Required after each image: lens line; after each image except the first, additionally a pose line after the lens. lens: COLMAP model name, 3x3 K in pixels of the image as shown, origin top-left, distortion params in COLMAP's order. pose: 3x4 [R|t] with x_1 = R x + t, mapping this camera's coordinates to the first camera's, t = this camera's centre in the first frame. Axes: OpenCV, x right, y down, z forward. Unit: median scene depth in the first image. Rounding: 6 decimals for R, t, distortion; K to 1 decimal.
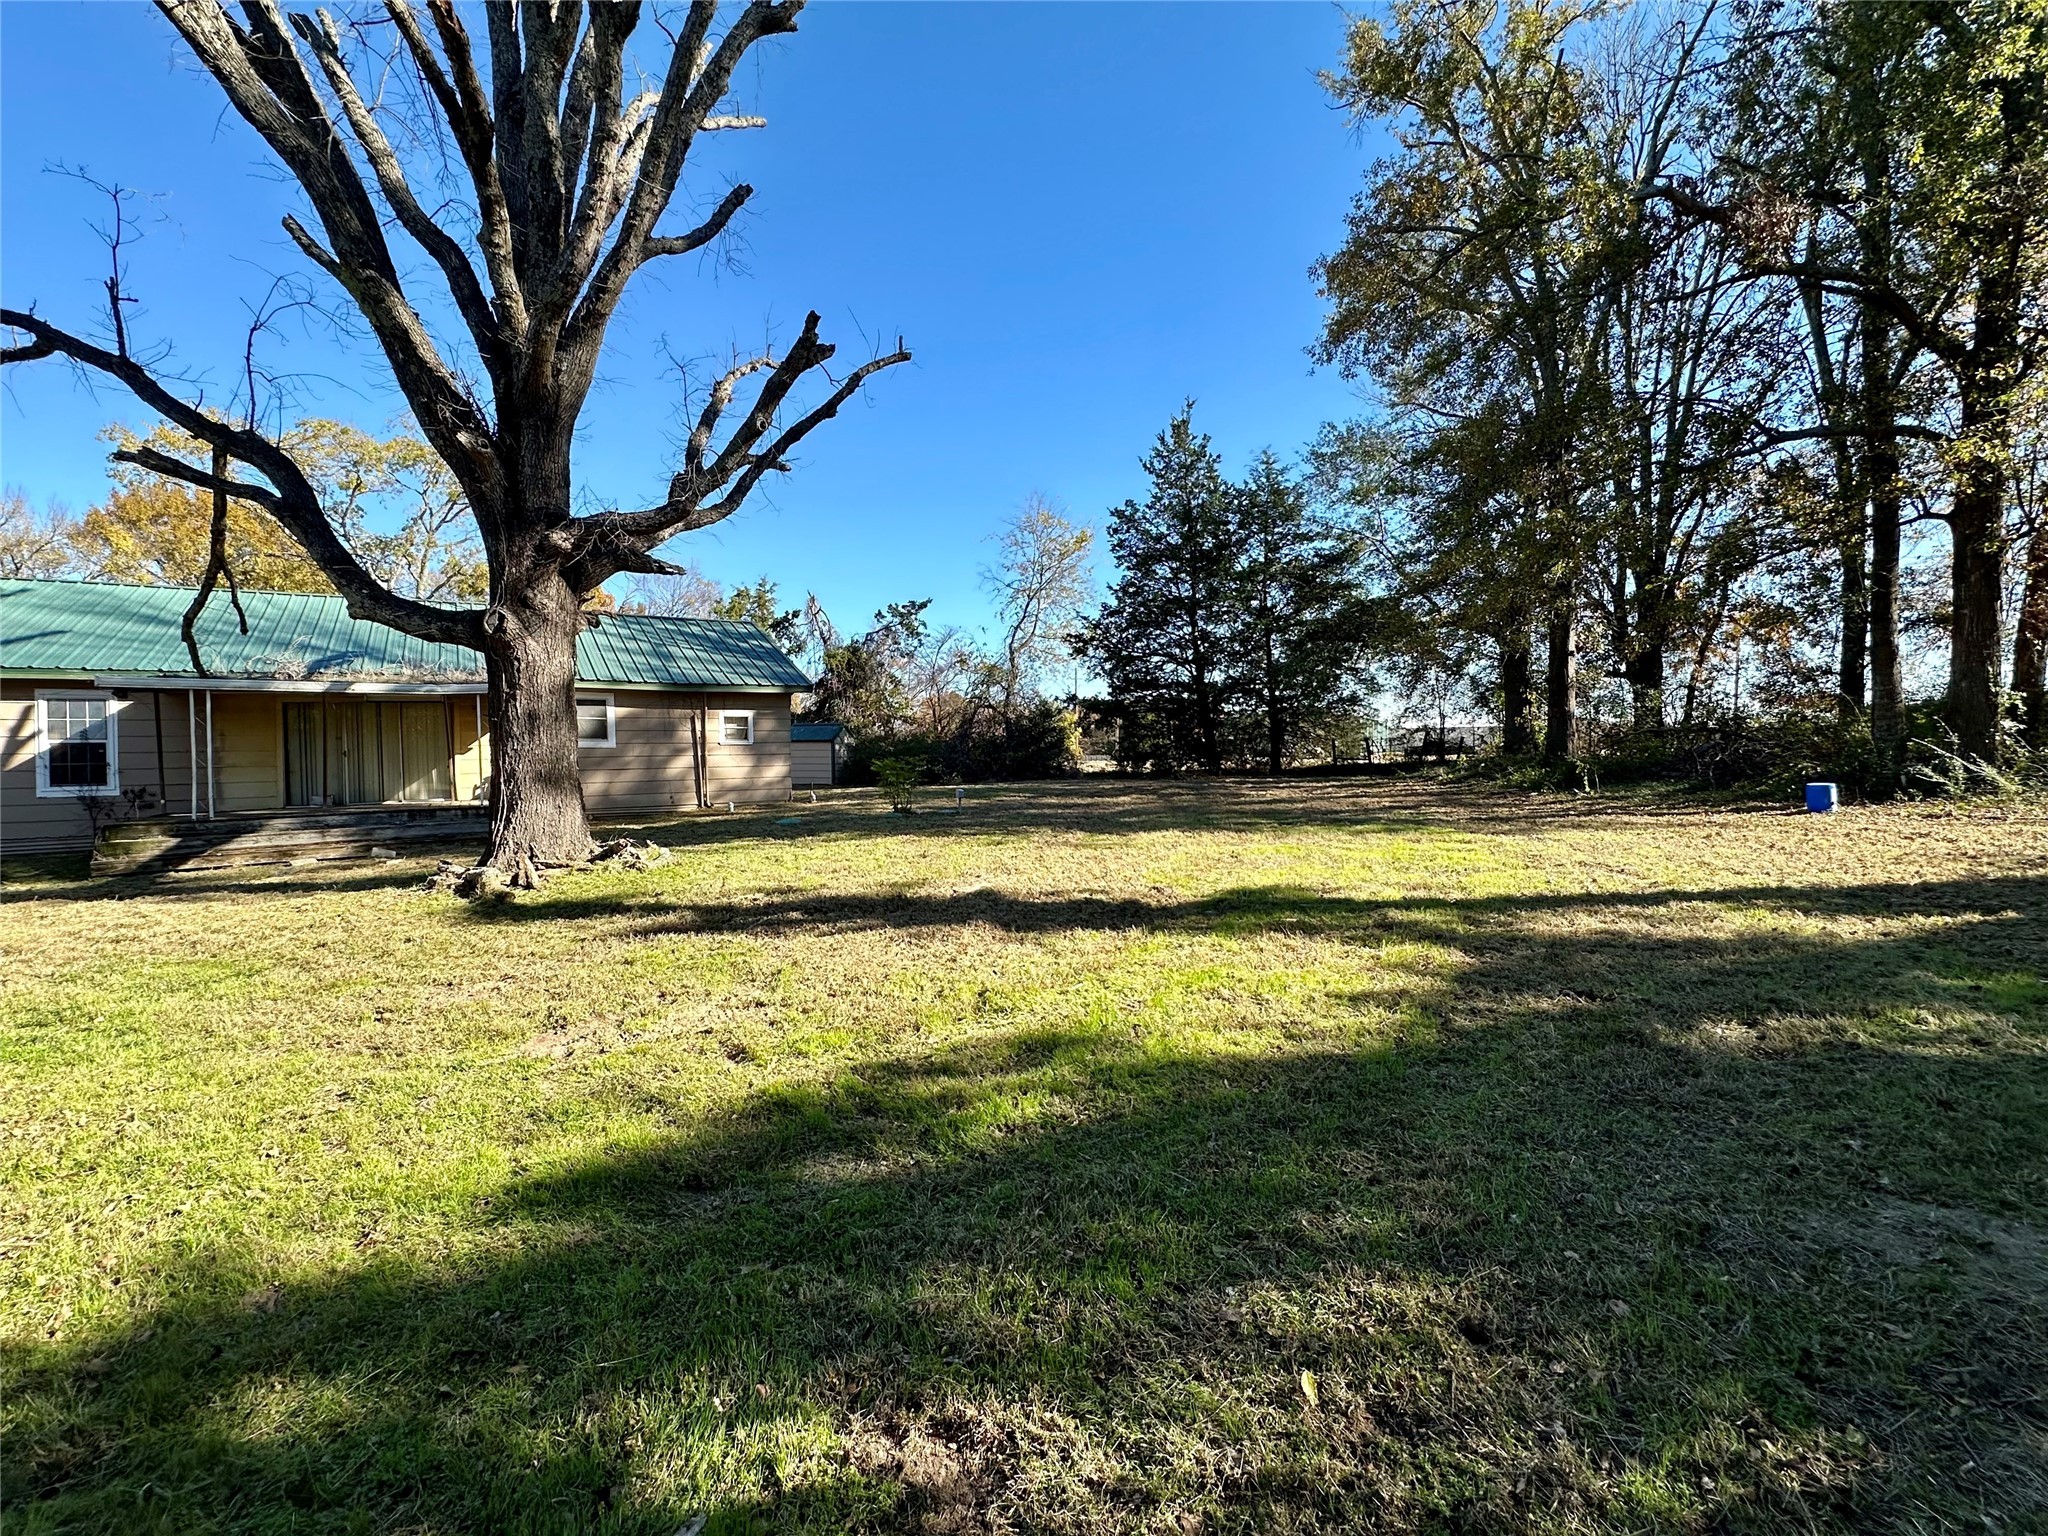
lens RADIAL K [[870.2, 0, 1024.5], [0, 870.2, 771.2], [0, 0, 1]] dist [-0.001255, 0.000071]
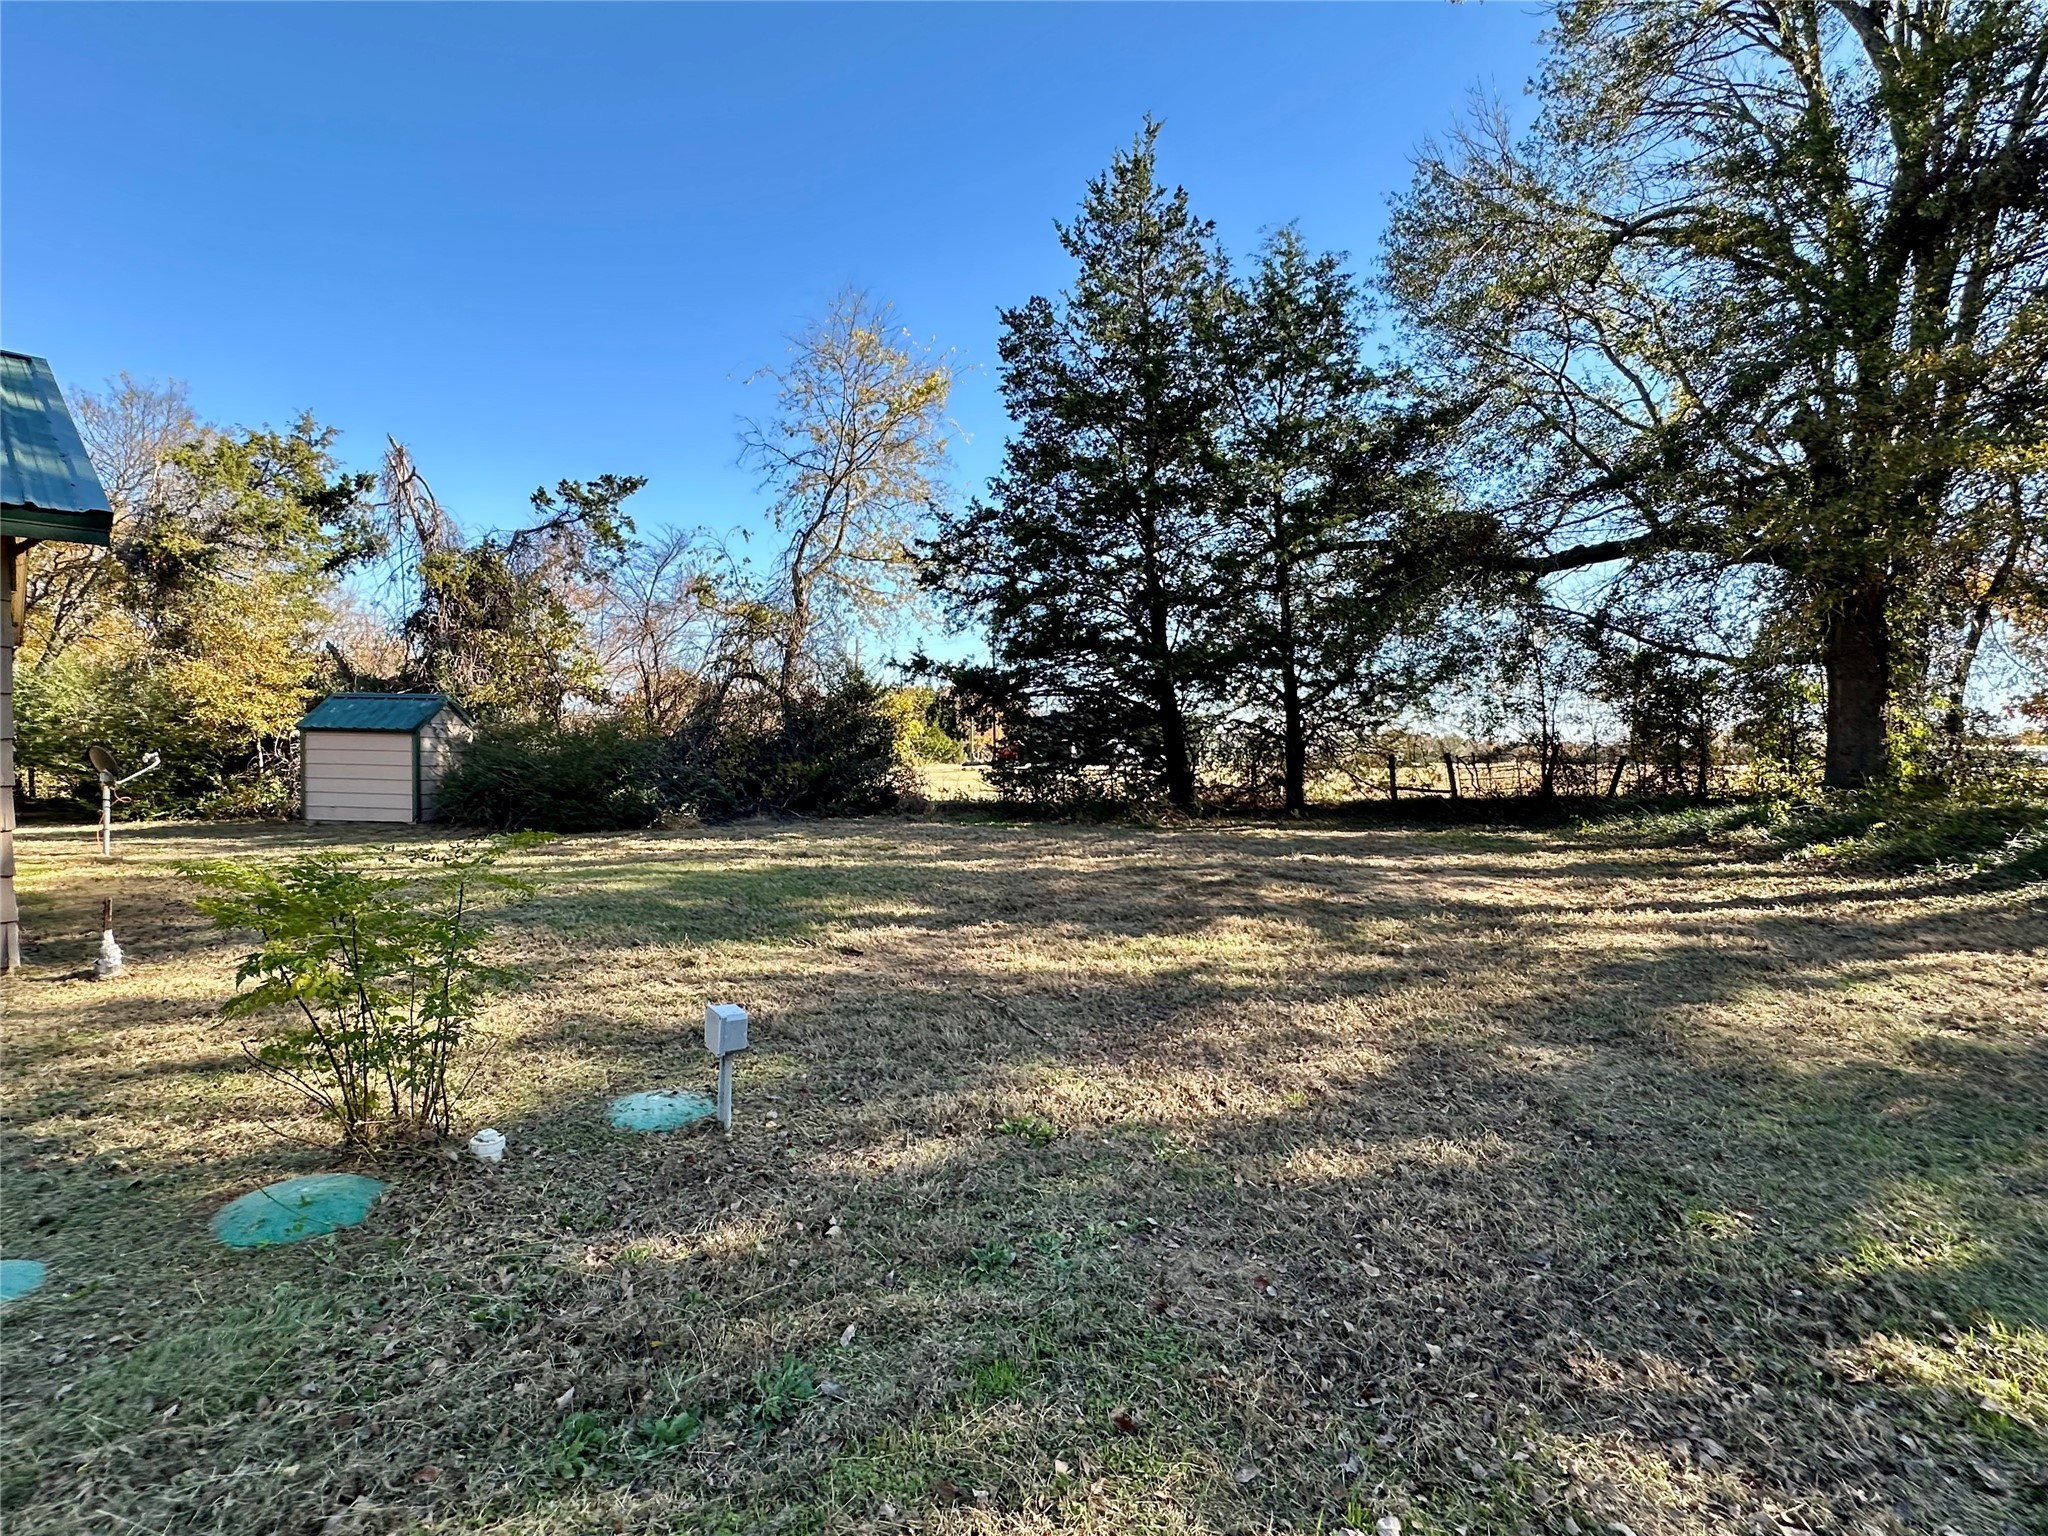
lens RADIAL K [[1024.5, 0, 1024.0], [0, 1024.5, 768.0], [0, 0, 1]] dist [0.000645, 0.000013]
pose [[0.970704, 0.019226, 0.239507, -0.074572], [-0.017727, 0.999807, -0.008410, -0.038749], [-0.239623, 0.003918, 0.970858, 0.896177]]
